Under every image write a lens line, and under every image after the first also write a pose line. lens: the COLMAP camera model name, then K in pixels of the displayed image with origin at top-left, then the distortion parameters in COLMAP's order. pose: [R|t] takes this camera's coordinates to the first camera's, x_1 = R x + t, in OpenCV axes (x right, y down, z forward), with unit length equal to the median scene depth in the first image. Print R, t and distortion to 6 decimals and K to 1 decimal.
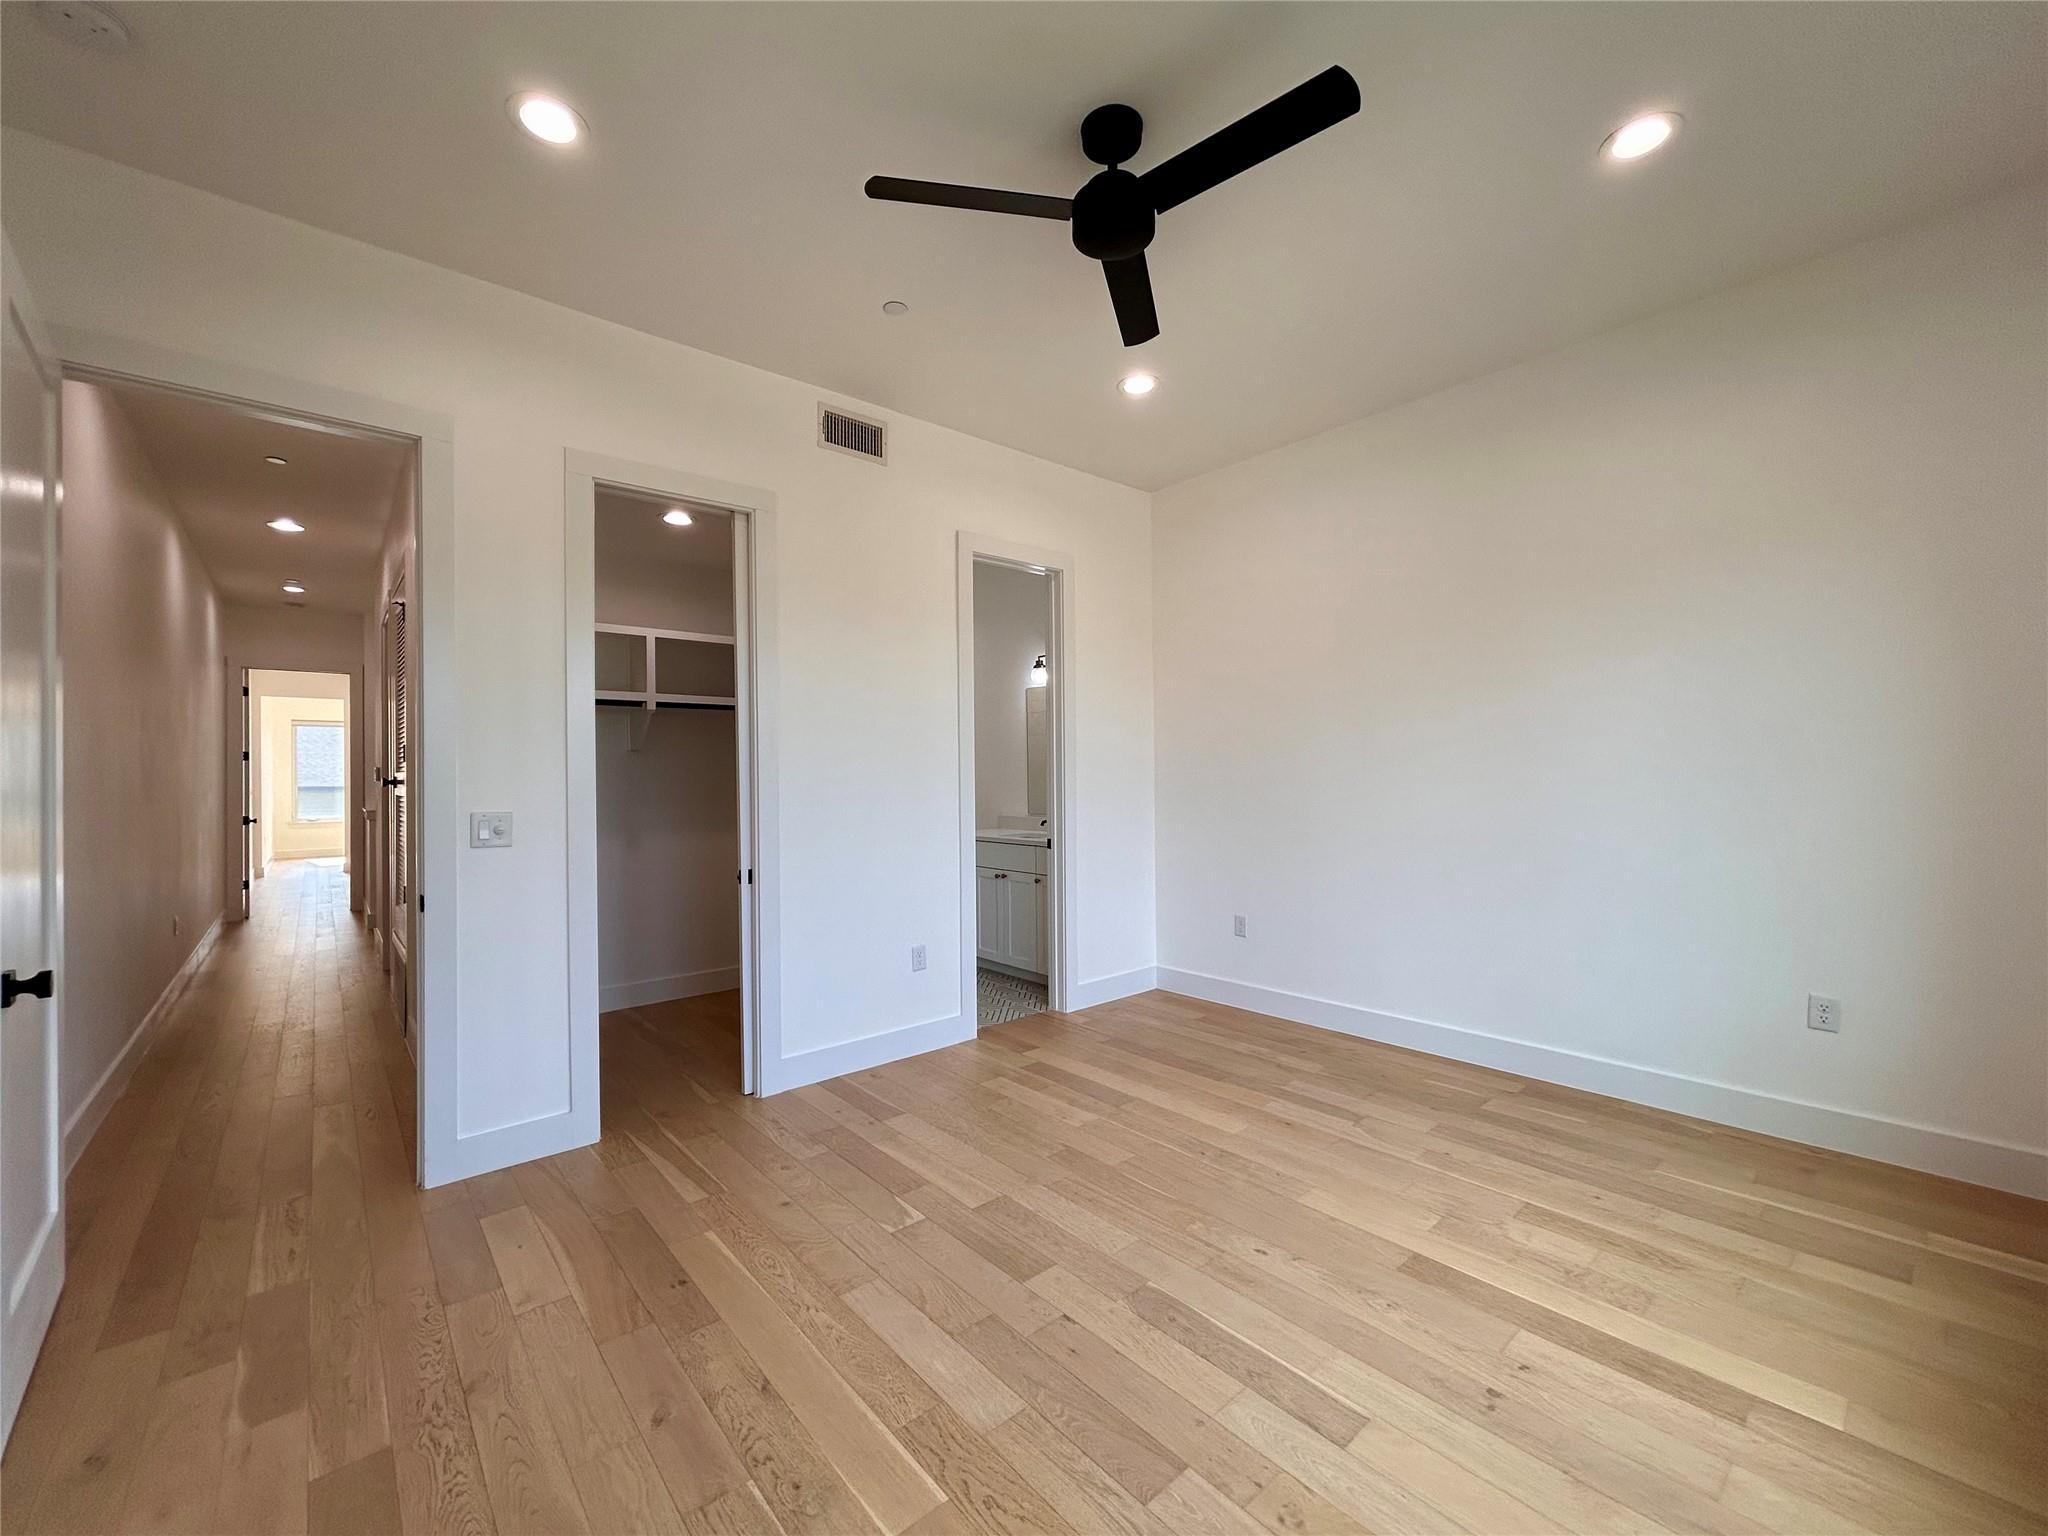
lens RADIAL K [[826.8, 0, 1026.6], [0, 826.8, 768.1], [0, 0, 1]] dist [-0.002728, 0.004545]
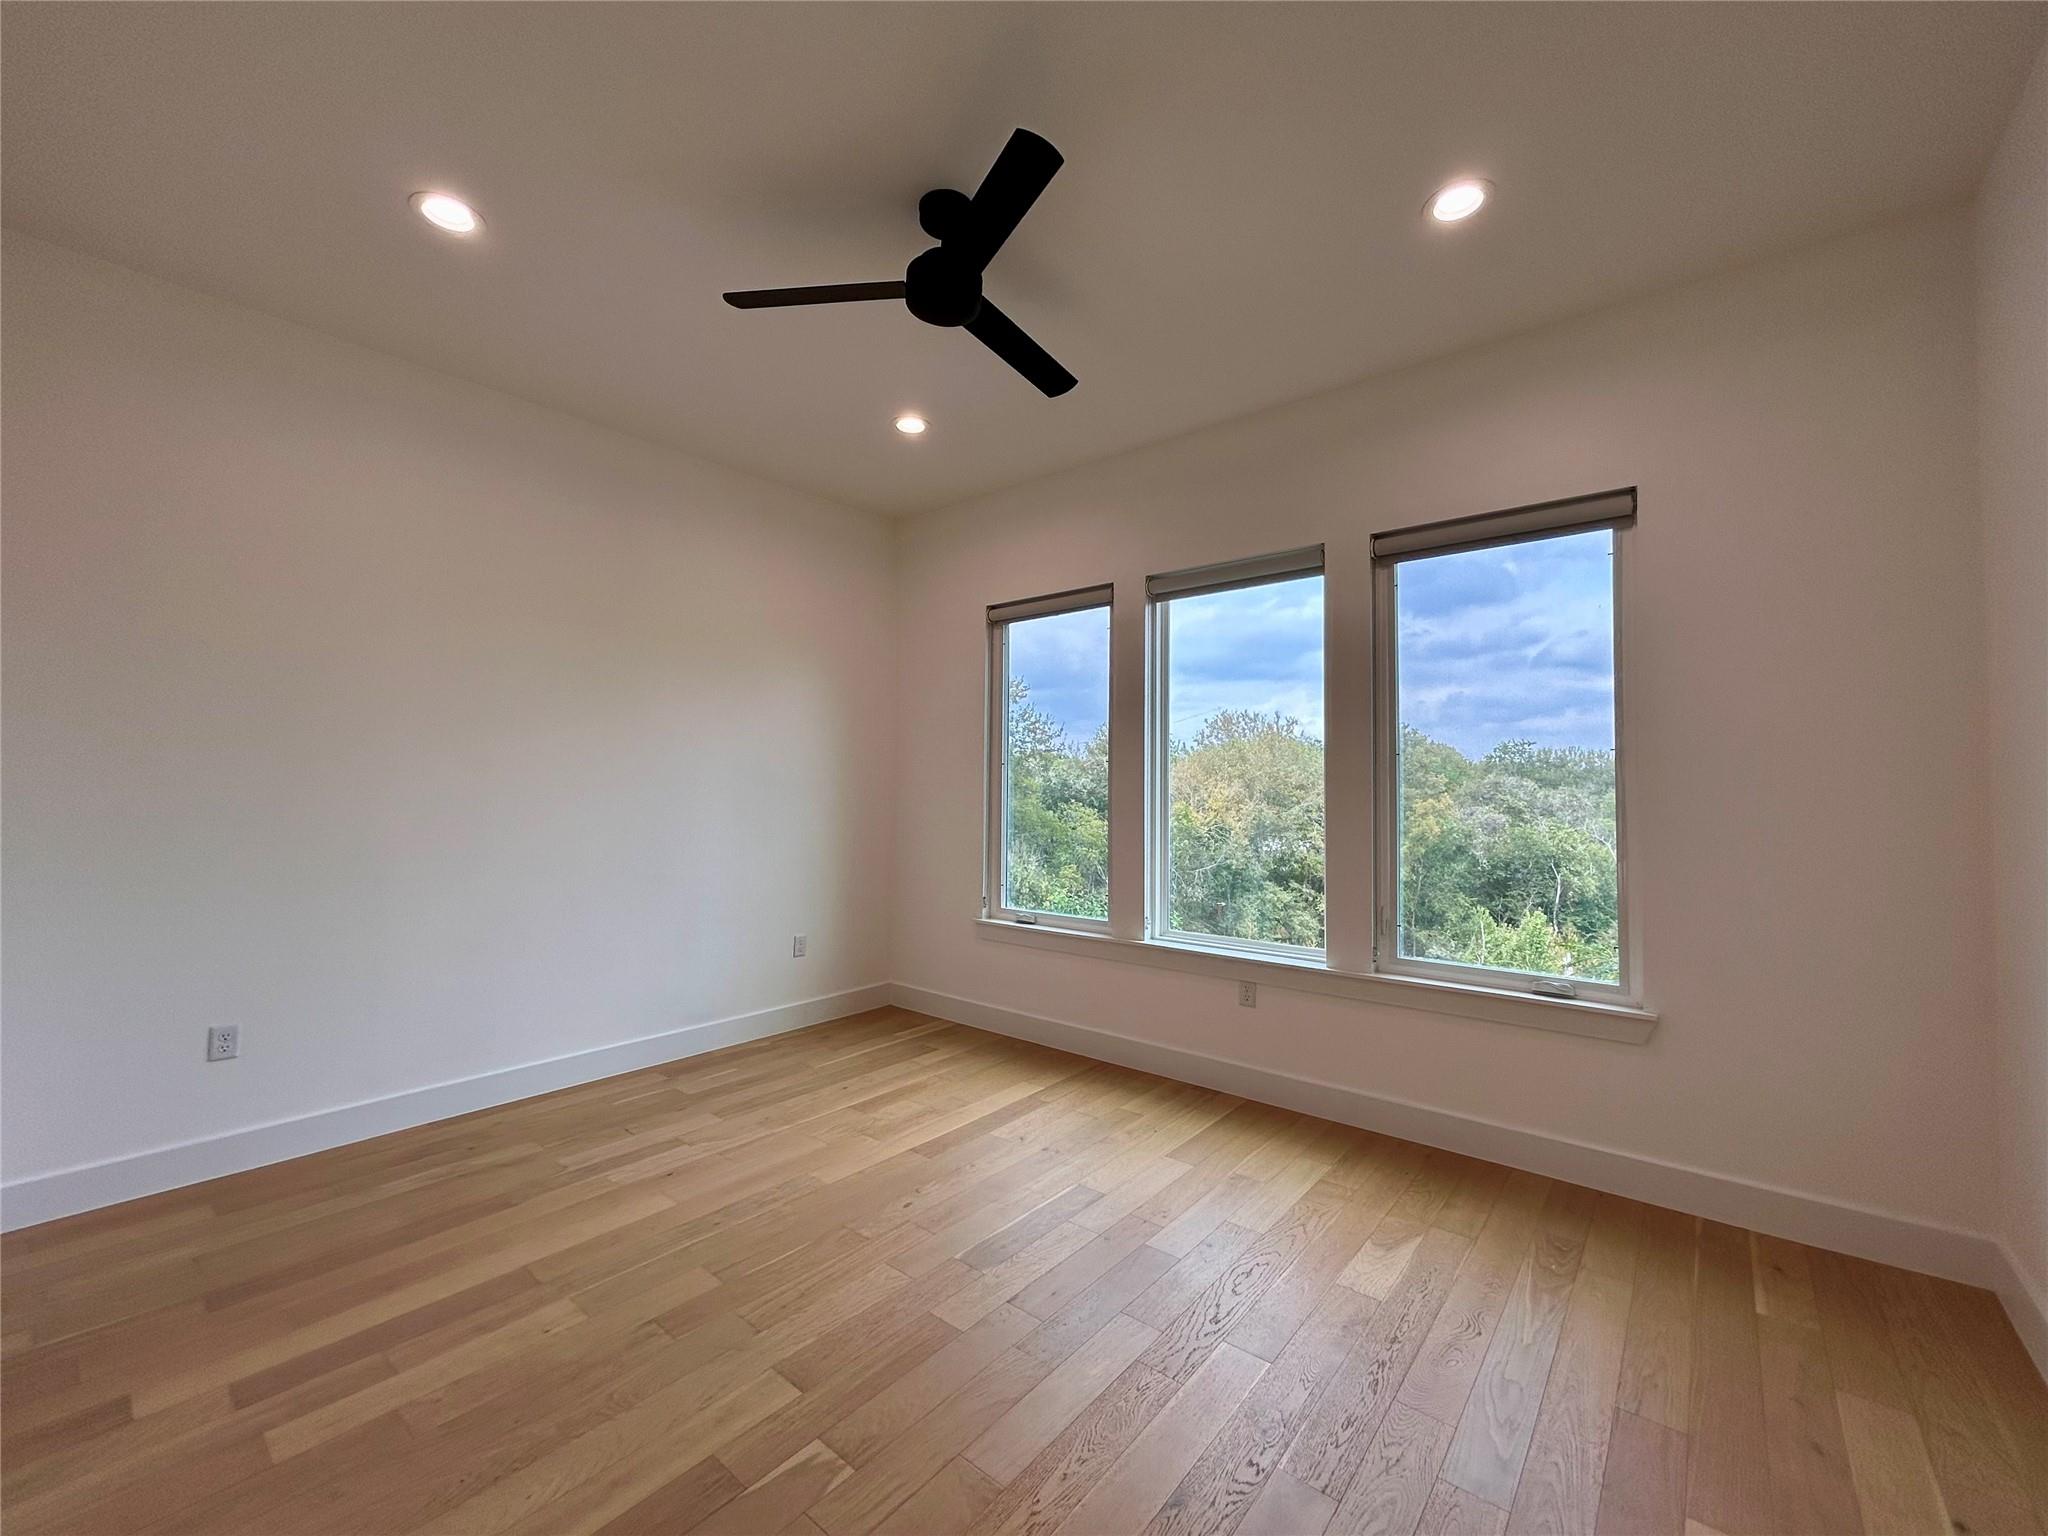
lens RADIAL K [[818.4, 0, 1059.7], [0, 818.4, 772.9], [0, 0, 1]] dist [0.000461, 0.002375]
pose [[-0.194434, 0.039033, 0.980139, -0.713138], [-0.014476, 0.998985, -0.042655, 0.017519], [-0.980809, -0.022482, -0.193672, 0.800096]]
